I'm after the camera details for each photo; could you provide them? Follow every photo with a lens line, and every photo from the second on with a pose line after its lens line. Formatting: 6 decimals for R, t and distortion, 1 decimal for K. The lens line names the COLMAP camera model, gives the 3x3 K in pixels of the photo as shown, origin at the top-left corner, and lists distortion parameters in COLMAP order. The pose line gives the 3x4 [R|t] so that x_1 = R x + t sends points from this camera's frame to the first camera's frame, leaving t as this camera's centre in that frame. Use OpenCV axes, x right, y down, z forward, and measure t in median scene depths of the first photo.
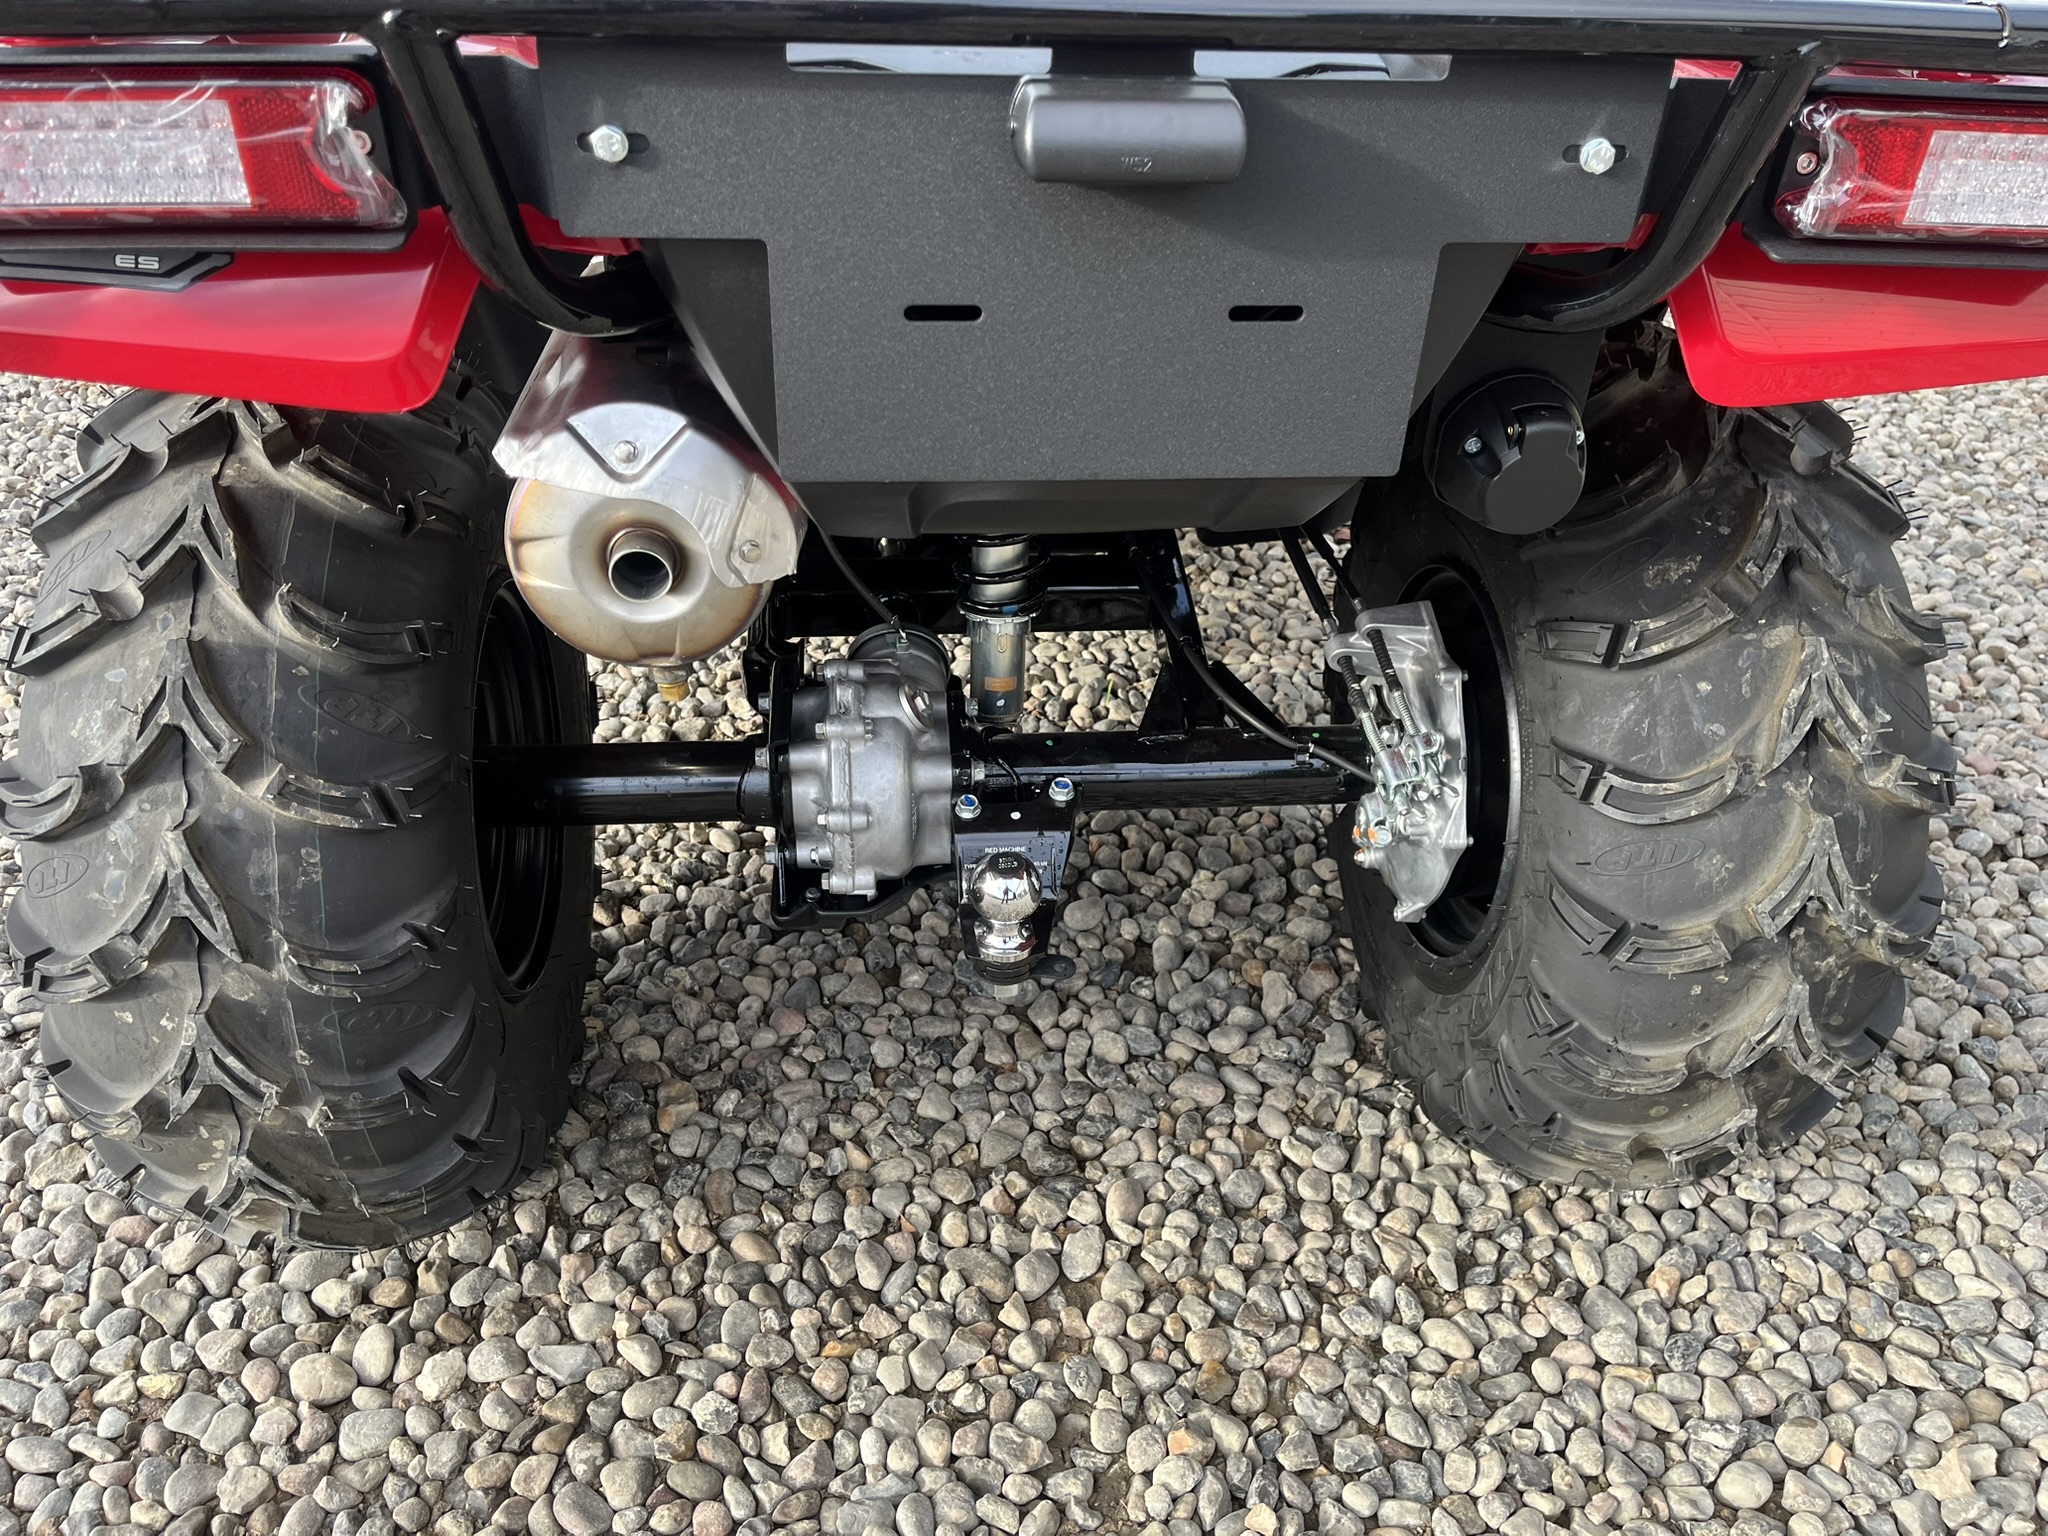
lens RADIAL K [[1560.0, 0, 1009.5], [0, 1560.0, 776.2], [0, 0, 1]] dist [0.067612, -0.090410]
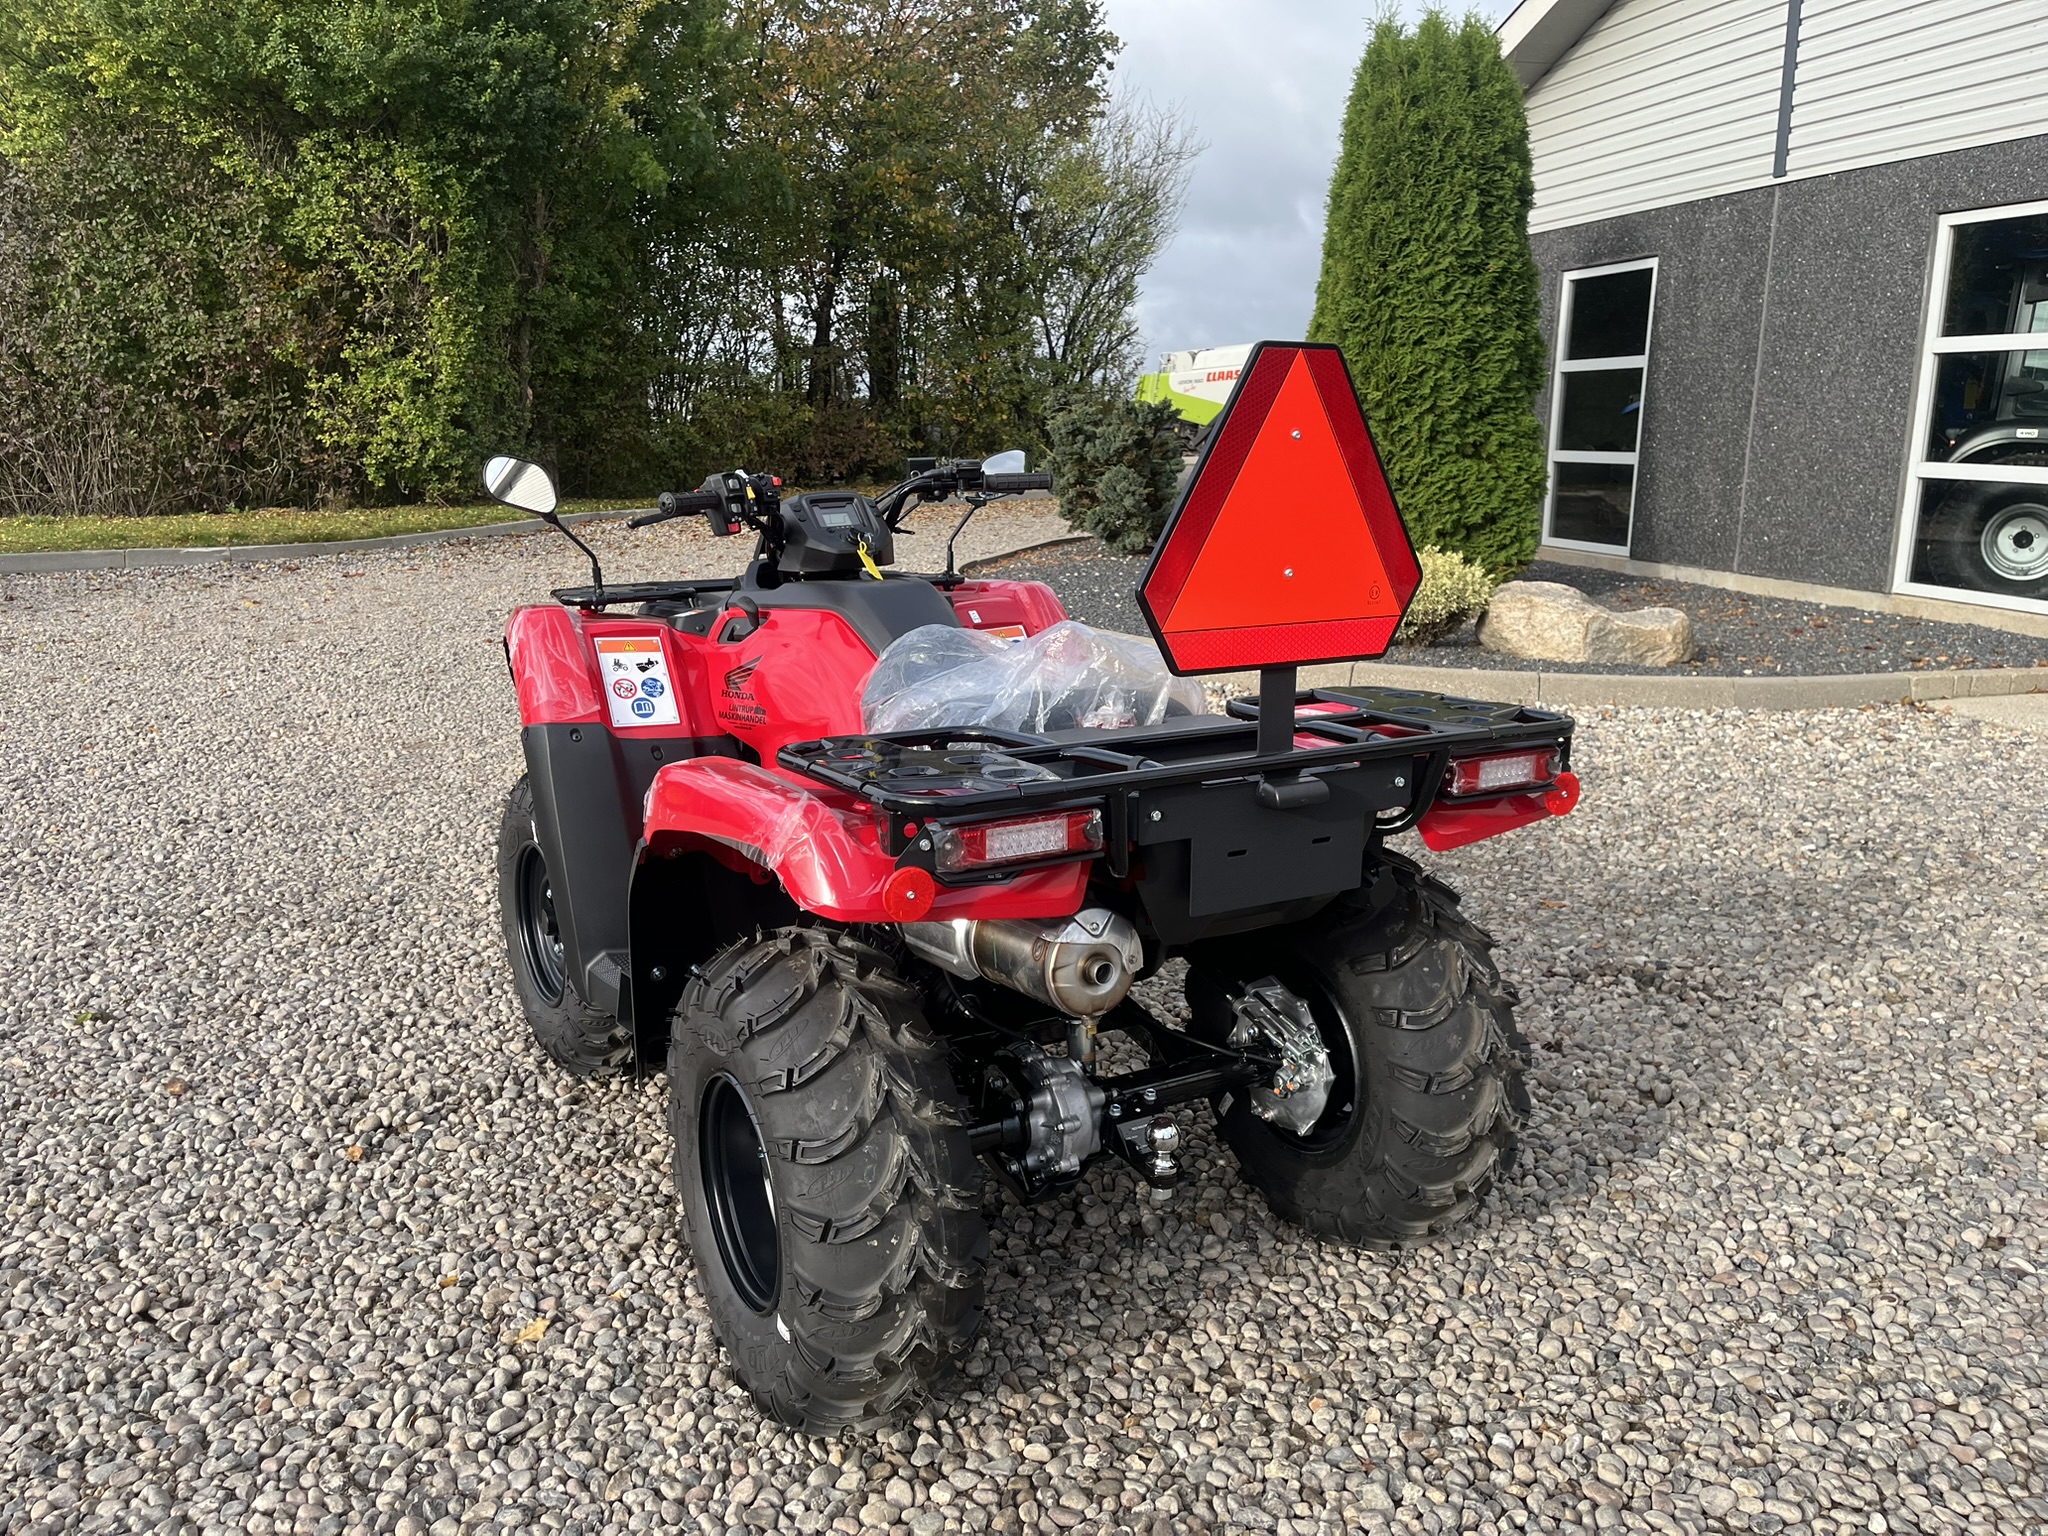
lens RADIAL K [[1560.0, 0, 998.5], [0, 1560.0, 767.0], [0, 0, 1]] dist [0.067612, -0.090410]
pose [[0.913266, -0.117610, 0.390018, -0.875357], [0.254075, 0.912826, -0.319678, 0.216666], [-0.318421, 0.391044, 0.863535, -0.825288]]
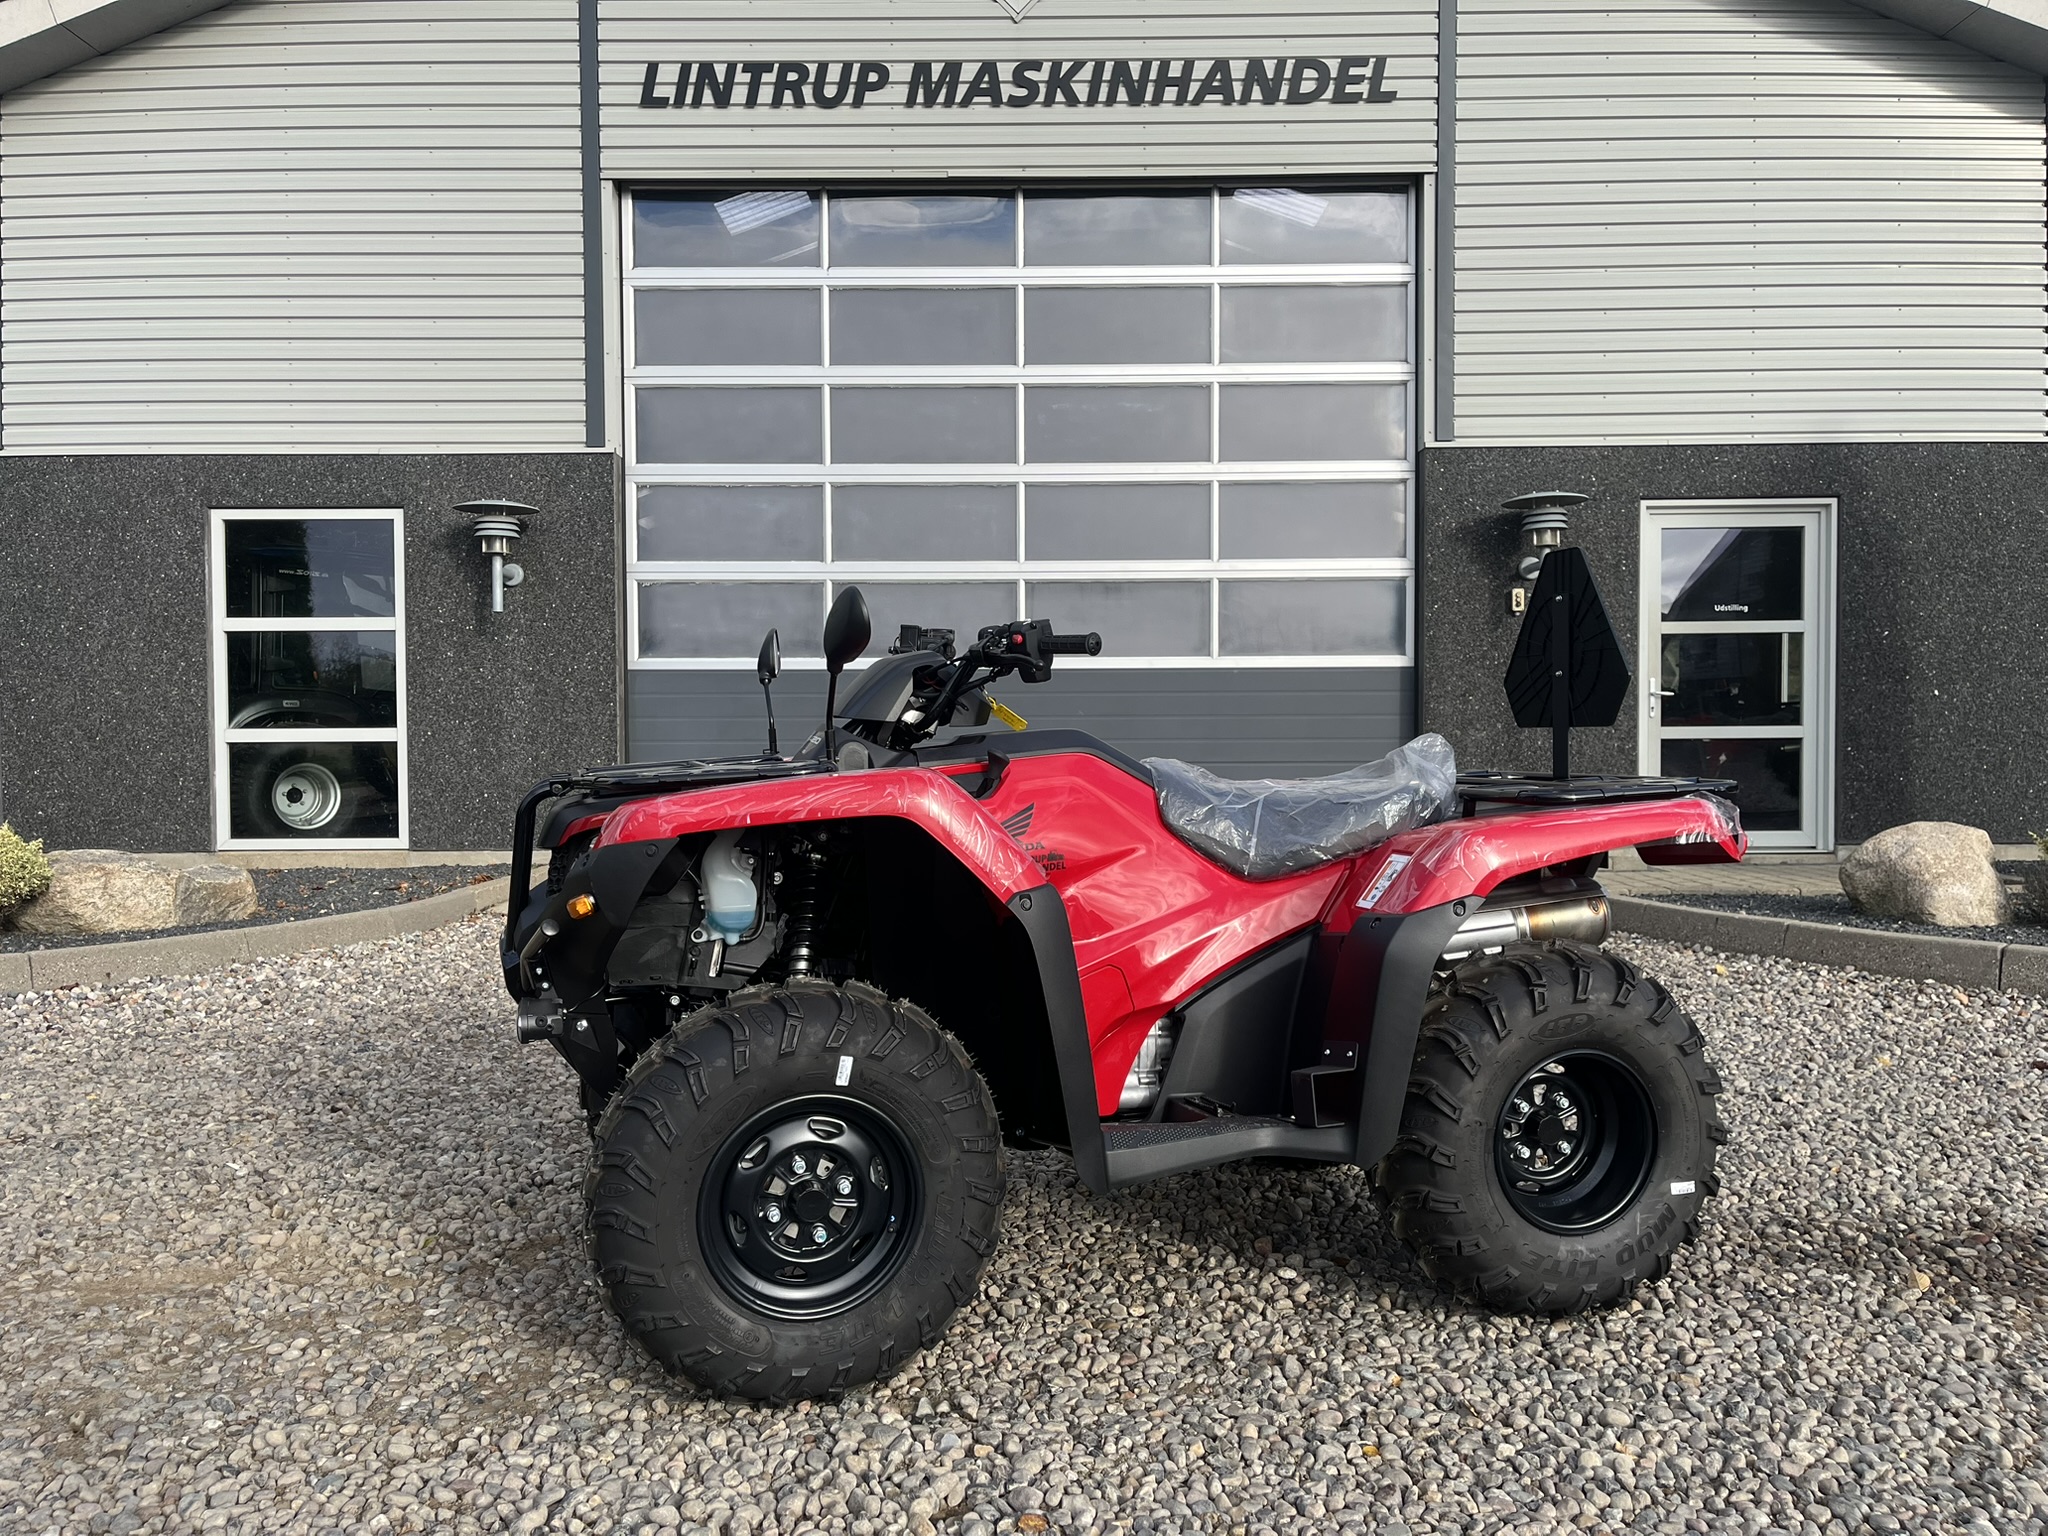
lens RADIAL K [[1560.0, 0, 1015.5], [0, 1560.0, 757.0], [0, 0, 1]] dist [0.067612, -0.090410]
pose [[-0.182468, -0.047171, 0.982080, -2.588932], [0.560136, 0.815919, 0.143262, -1.228249], [-0.808055, 0.576239, -0.122457, 1.600687]]
